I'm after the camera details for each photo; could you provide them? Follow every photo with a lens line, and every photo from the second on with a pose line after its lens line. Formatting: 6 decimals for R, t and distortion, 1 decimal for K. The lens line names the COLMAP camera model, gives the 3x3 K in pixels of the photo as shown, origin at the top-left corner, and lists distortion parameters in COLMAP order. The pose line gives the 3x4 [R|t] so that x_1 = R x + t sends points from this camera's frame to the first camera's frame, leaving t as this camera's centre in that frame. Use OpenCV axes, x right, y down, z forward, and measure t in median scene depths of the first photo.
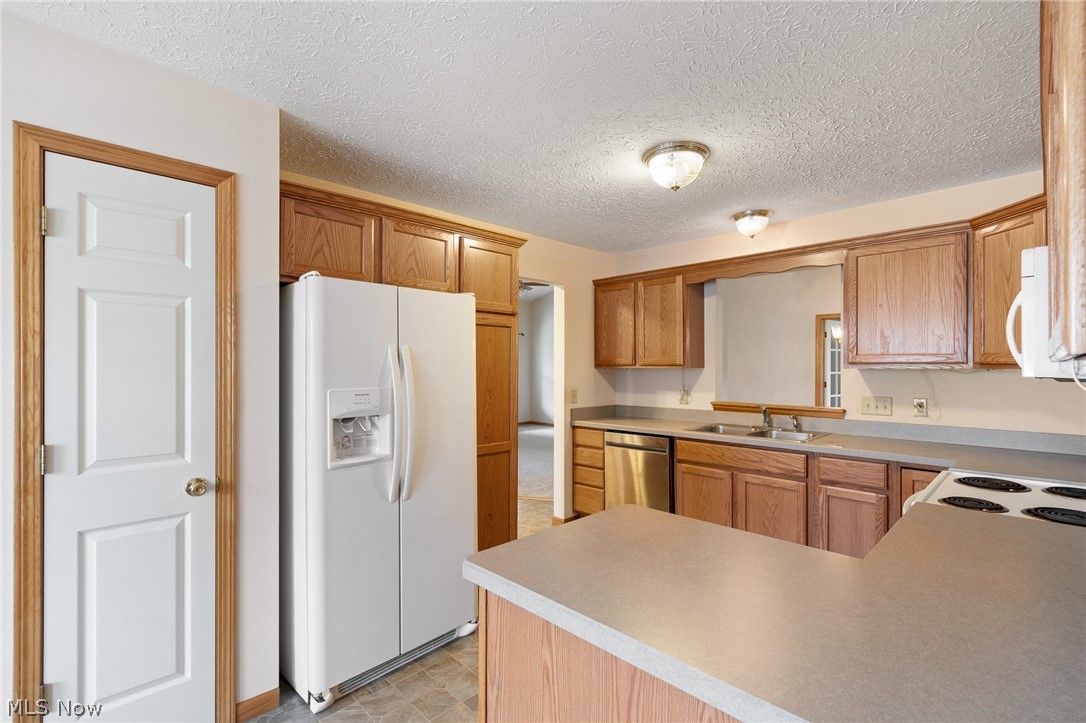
lens RADIAL K [[483.0, 0, 542.1], [0, 483.0, 364.8], [0, 0, 1]] dist [0.002562, -0.001455]
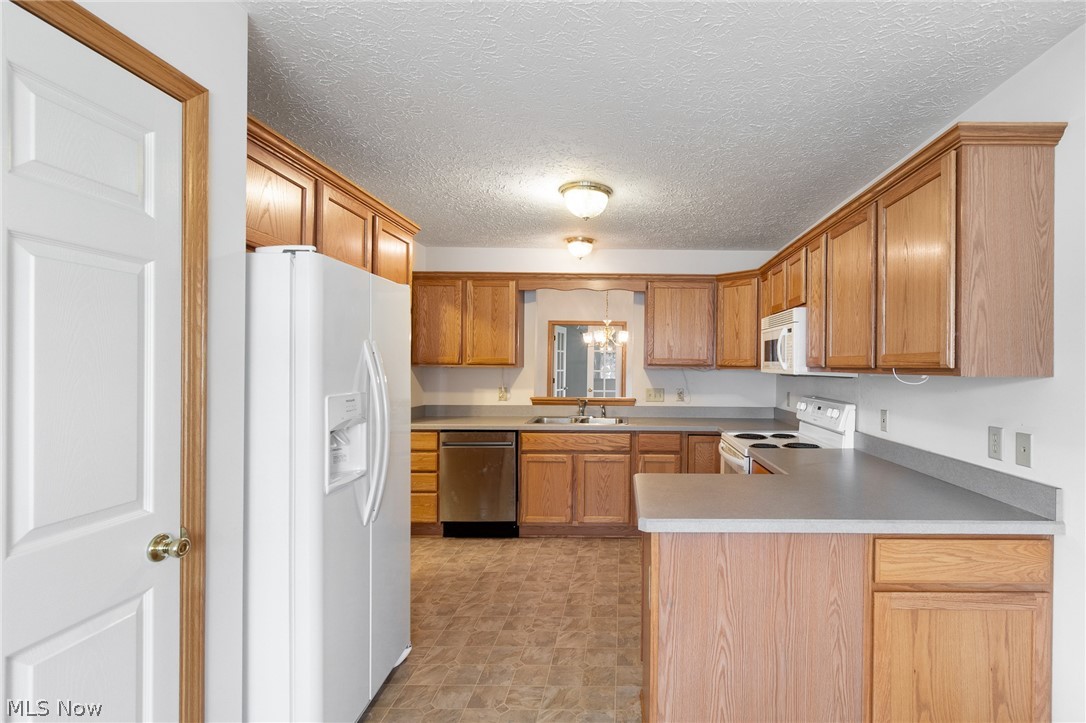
lens RADIAL K [[570.8, 0, 552.4], [0, 570.8, 363.0], [0, 0, 1]] dist [0.004358, -0.002208]
pose [[0.705117, 0.006517, 0.709061, -0.634489], [-0.011331, 0.999934, 0.002077, -0.006866], [-0.709001, -0.009499, 0.705144, 0.044599]]
